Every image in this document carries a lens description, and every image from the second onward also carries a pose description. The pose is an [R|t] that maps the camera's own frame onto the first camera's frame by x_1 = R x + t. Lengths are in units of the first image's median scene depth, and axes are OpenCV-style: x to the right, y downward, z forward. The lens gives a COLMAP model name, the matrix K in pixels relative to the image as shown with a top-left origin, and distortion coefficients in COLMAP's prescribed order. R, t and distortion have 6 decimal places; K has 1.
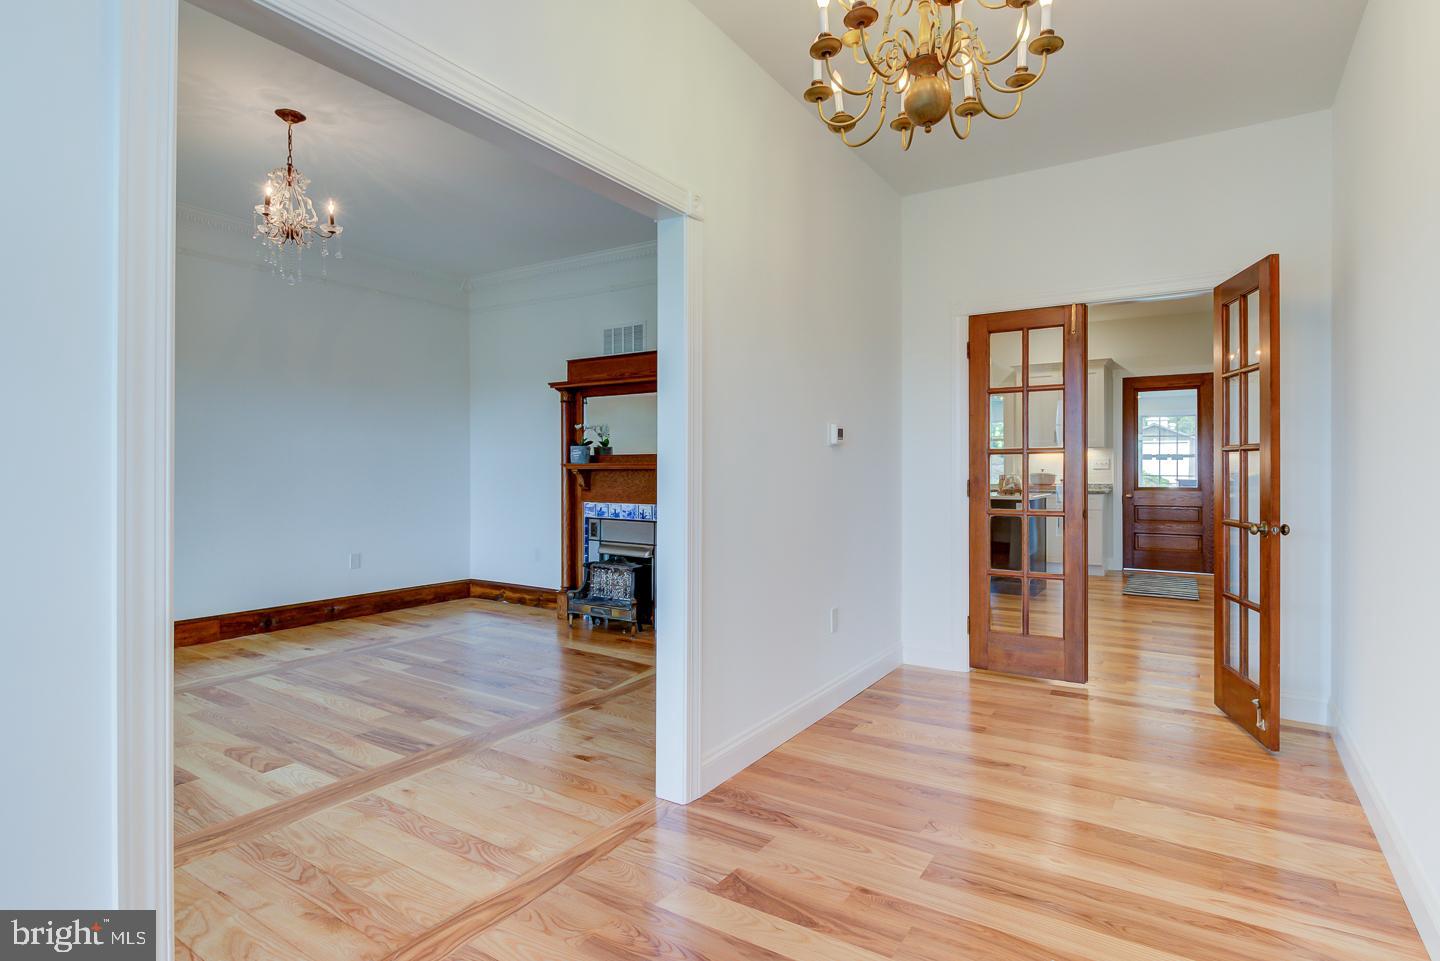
lens RADIAL K [[709.5, 0, 723.0], [0, 709.5, 465.6], [0, 0, 1]] dist [-0.025847, -0.000623]
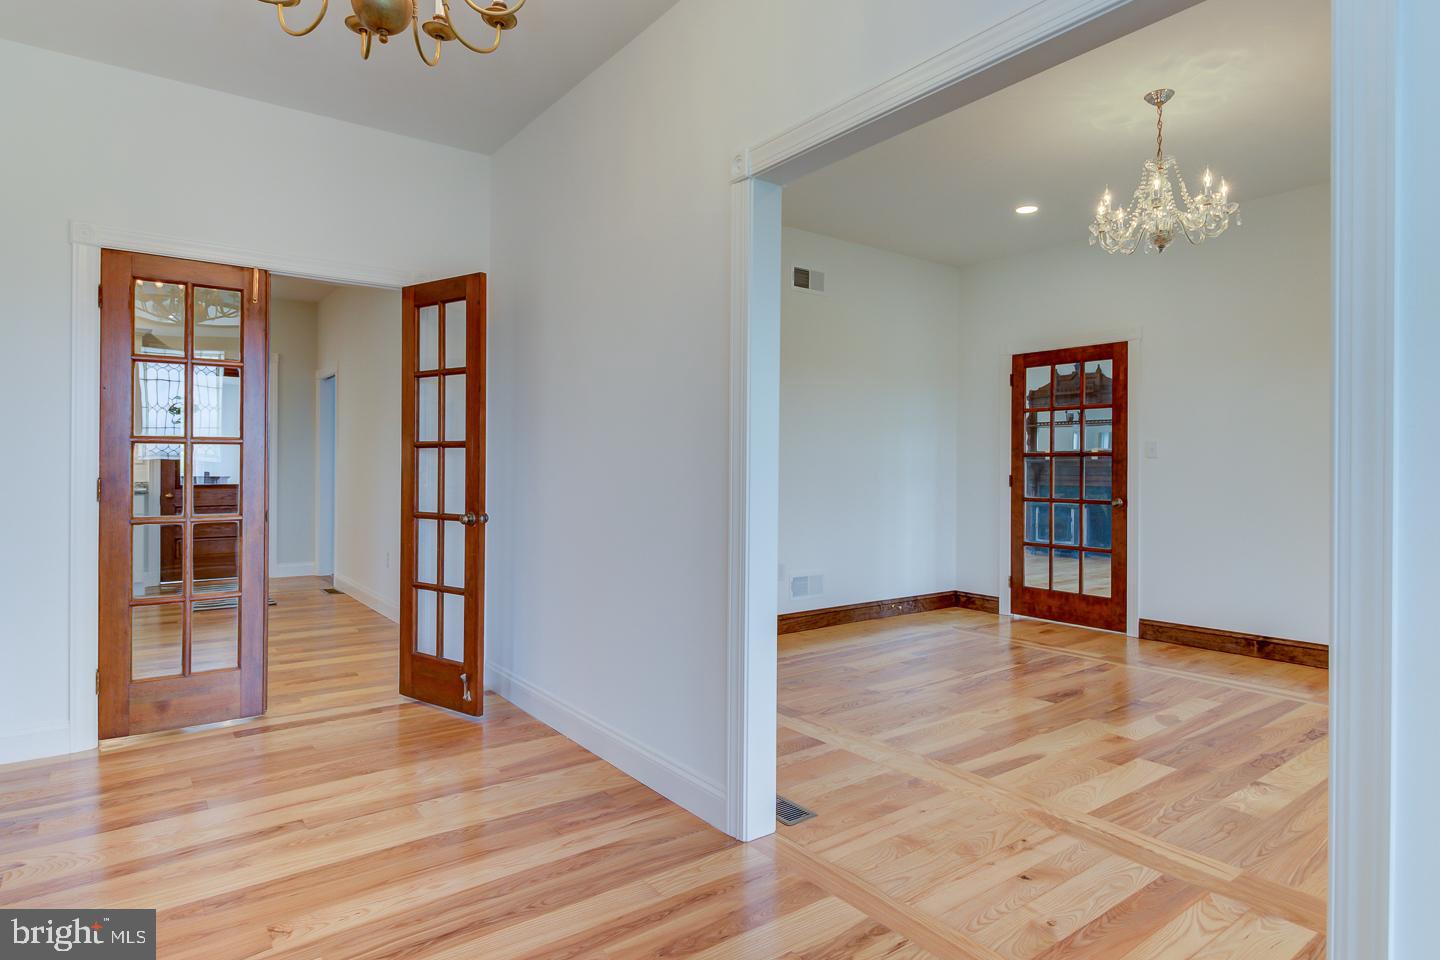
lens RADIAL K [[779.4, 0, 722.5], [0, 779.4, 461.8], [0, 0, 1]] dist [0.002077, -0.000204]
pose [[0.350843, 0.005894, 0.936416, -0.224191], [-0.007742, 0.999964, -0.003393, 0.001991], [-0.936402, -0.006059, 0.350876, 0.176719]]
